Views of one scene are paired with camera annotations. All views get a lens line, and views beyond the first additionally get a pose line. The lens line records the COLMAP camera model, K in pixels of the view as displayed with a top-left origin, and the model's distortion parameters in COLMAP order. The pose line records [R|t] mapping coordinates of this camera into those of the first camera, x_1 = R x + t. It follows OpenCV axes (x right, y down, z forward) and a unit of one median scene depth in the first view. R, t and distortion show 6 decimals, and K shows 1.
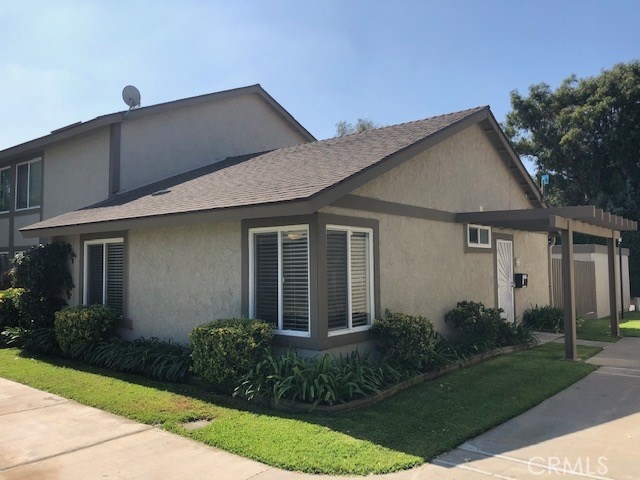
lens RADIAL K [[538.2, 0, 320.6], [0, 538.2, 239.2], [0, 0, 1]] dist [0.025326, -0.020657]
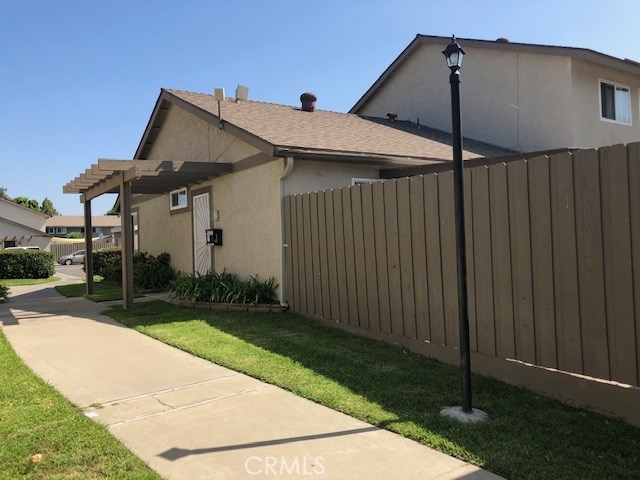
lens RADIAL K [[538.2, 0, 320.4], [0, 538.2, 239.2], [0, 0, 1]] dist [0.025326, -0.020657]
pose [[-0.270007, 0.004580, -0.962847, 1.228573], [0.084943, 0.996203, -0.019081, 0.118634], [0.959104, -0.086940, -0.269371, 1.493344]]
